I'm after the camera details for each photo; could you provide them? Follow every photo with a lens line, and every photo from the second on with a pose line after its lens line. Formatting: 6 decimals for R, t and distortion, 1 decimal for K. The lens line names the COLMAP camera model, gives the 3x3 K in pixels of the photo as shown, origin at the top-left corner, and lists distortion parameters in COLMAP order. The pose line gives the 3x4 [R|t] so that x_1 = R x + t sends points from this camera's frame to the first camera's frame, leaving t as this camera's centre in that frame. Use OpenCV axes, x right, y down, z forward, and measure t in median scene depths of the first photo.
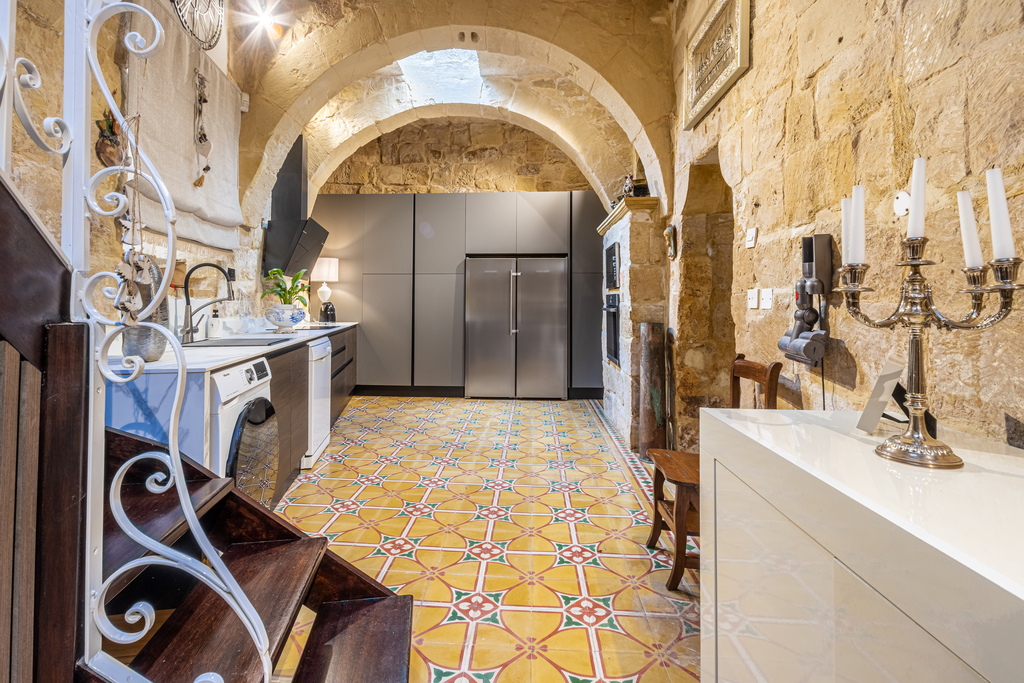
lens RADIAL K [[479.4, 0, 496.2], [0, 479.4, 289.3], [0, 0, 1]] dist [0.001074, -0.000066]
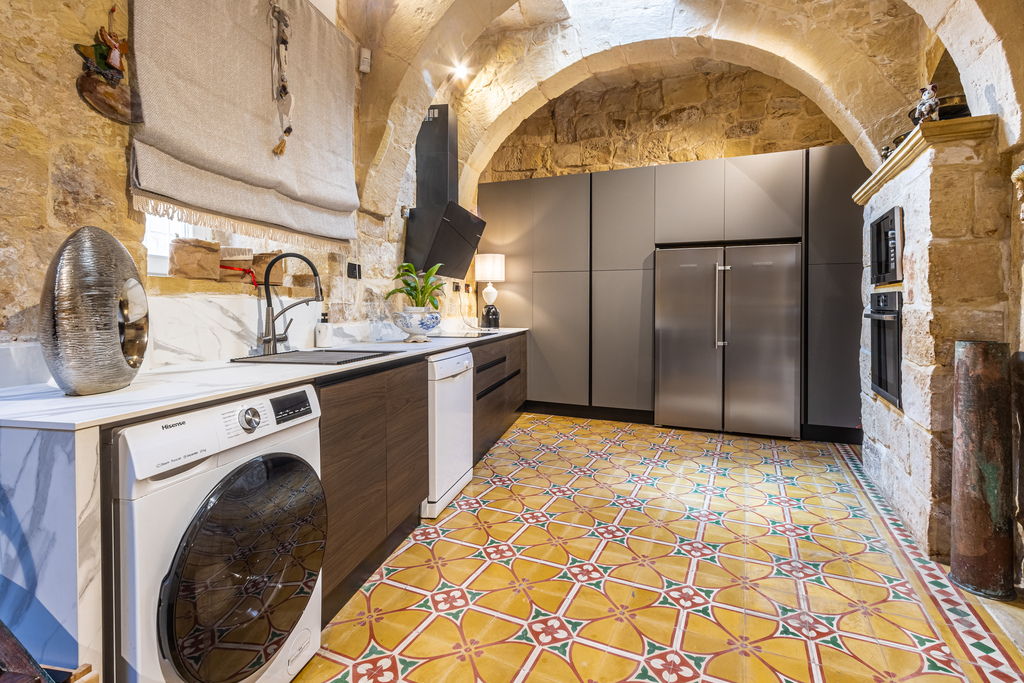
lens RADIAL K [[486.8, 0, 531.6], [0, 486.8, 305.6], [0, 0, 1]] dist [-0.005356, -0.000034]
pose [[0.941941, 0.001522, -0.335775, 0.016766], [0.007195, 0.999669, 0.024715, 0.008022], [0.335701, -0.025695, 0.941618, 0.223307]]
